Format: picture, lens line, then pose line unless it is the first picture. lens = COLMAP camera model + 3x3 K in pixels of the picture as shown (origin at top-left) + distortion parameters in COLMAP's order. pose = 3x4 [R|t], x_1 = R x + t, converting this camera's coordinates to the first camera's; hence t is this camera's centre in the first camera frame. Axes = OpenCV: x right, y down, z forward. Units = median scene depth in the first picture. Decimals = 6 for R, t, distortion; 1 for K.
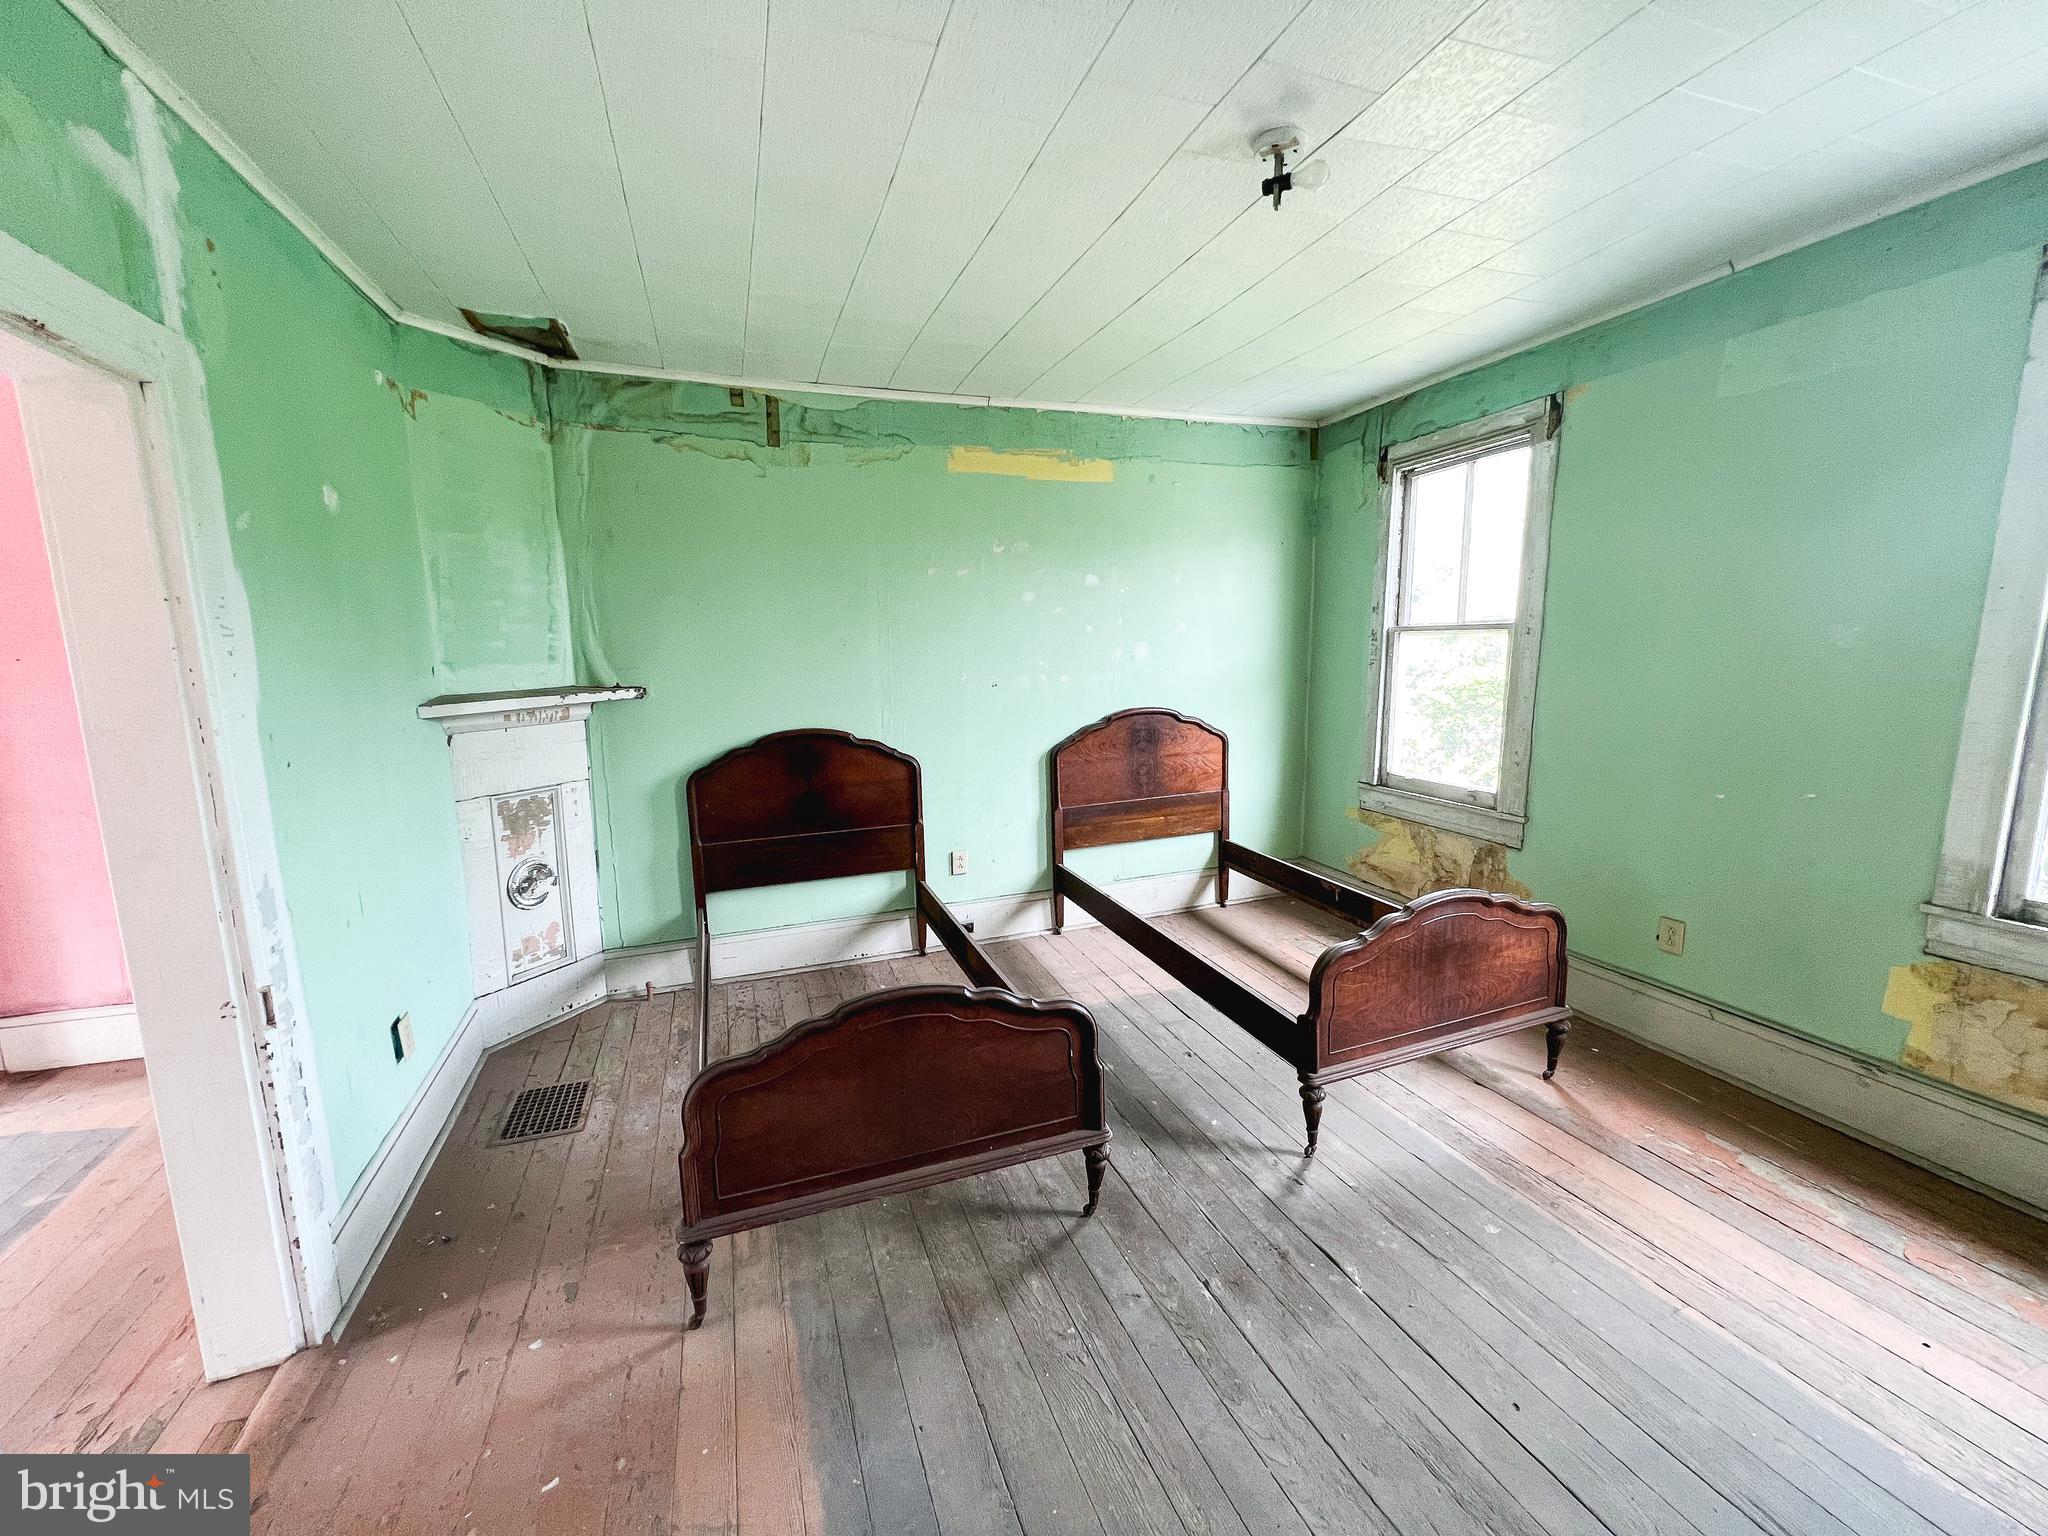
lens RADIAL K [[814.9, 0, 1012.0], [0, 814.9, 768.4], [0, 0, 1]] dist [-0.000937, -0.000407]
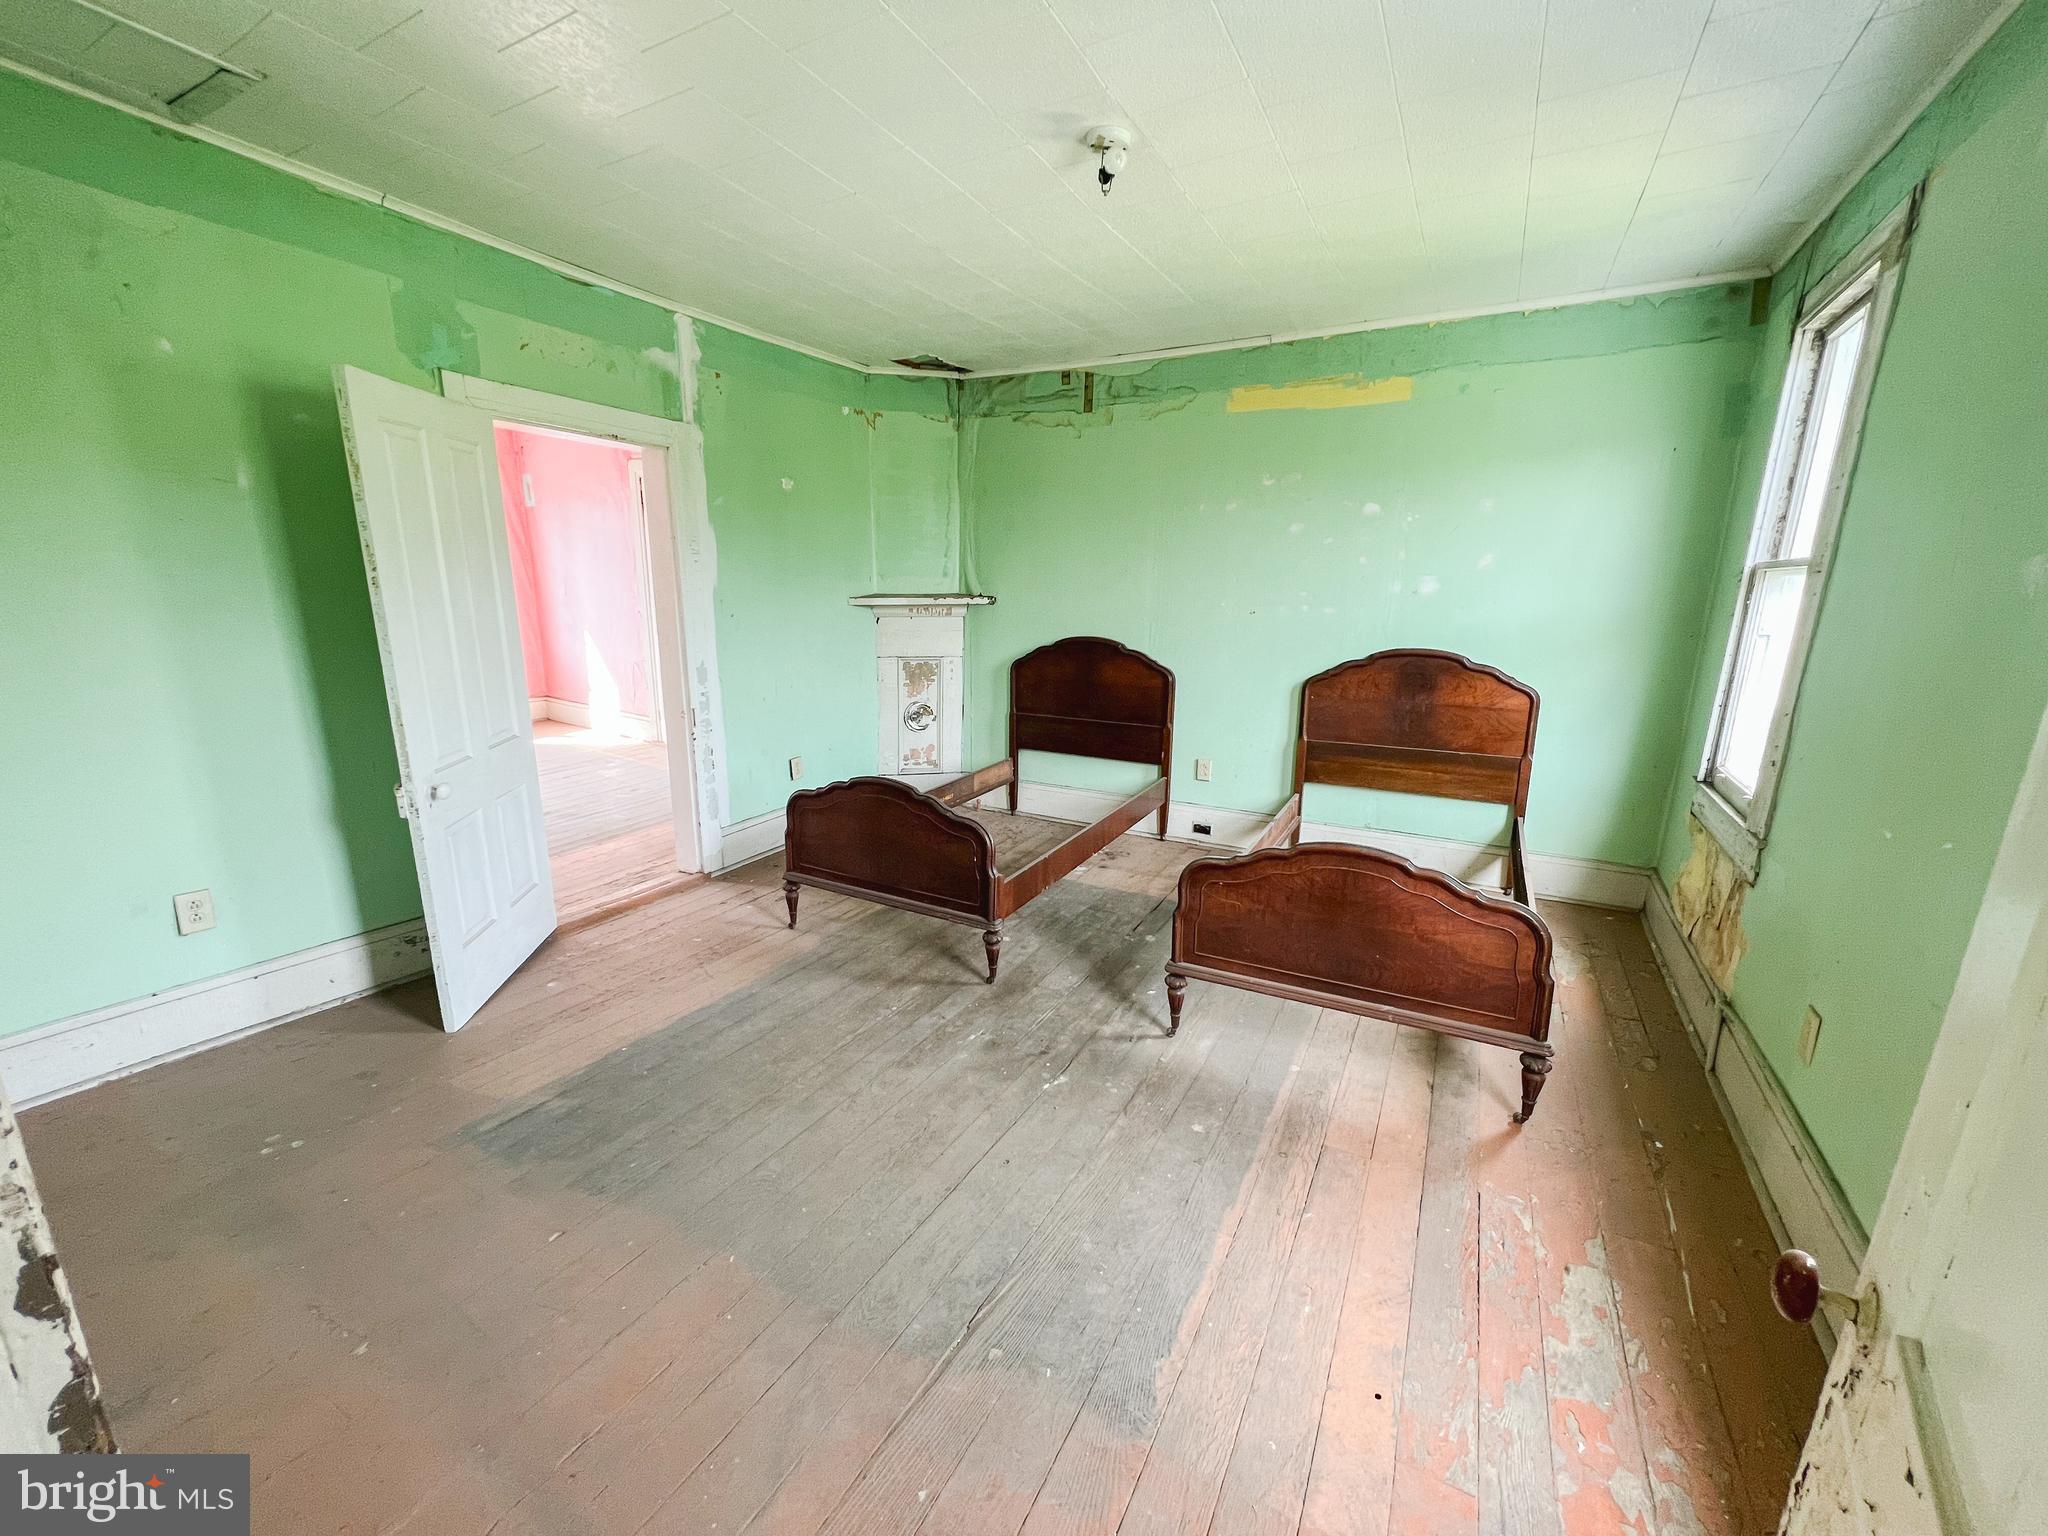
lens RADIAL K [[814.9, 0, 1016.3], [0, 814.9, 768.1], [0, 0, 1]] dist [-0.000937, -0.000407]
pose [[0.657075, 0.197382, -0.727525, 0.702982], [-0.141028, 0.980259, 0.138579, -0.007372], [0.740516, 0.011545, 0.671940, 0.061560]]
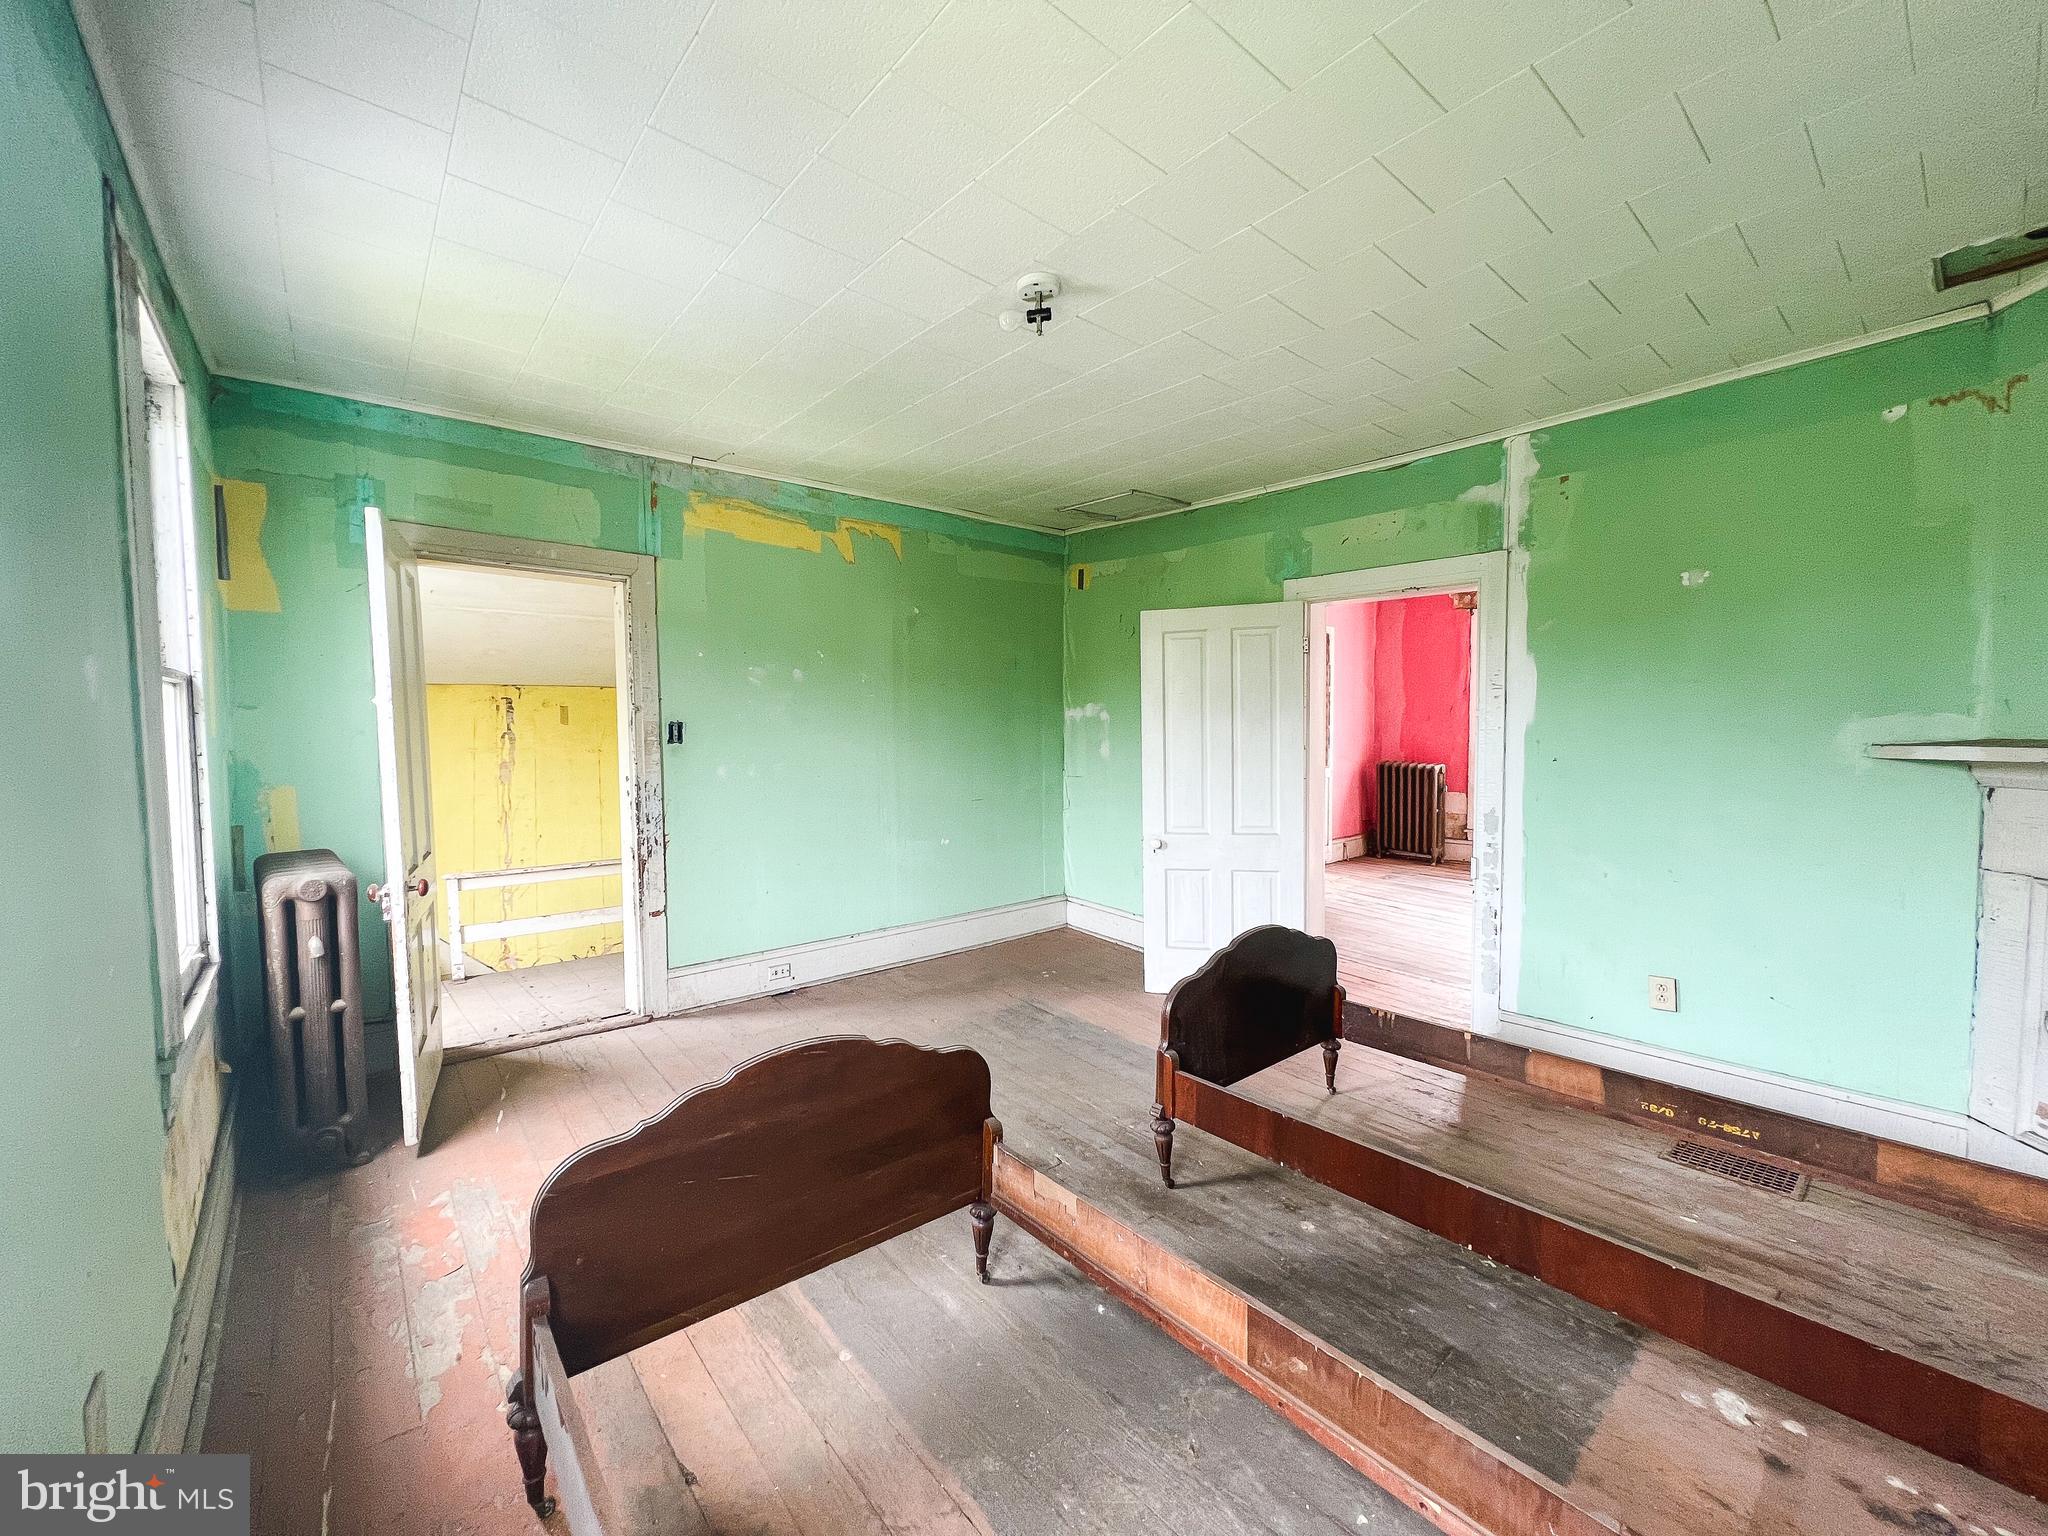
lens RADIAL K [[814.9, 0, 1009.9], [0, 814.9, 766.3], [0, 0, 1]] dist [-0.000937, -0.000407]
pose [[-0.938305, 0.036096, -0.343919, 0.447095], [-0.035405, 0.979283, 0.199376, -0.165331], [0.343990, 0.199252, -0.917589, 1.227063]]
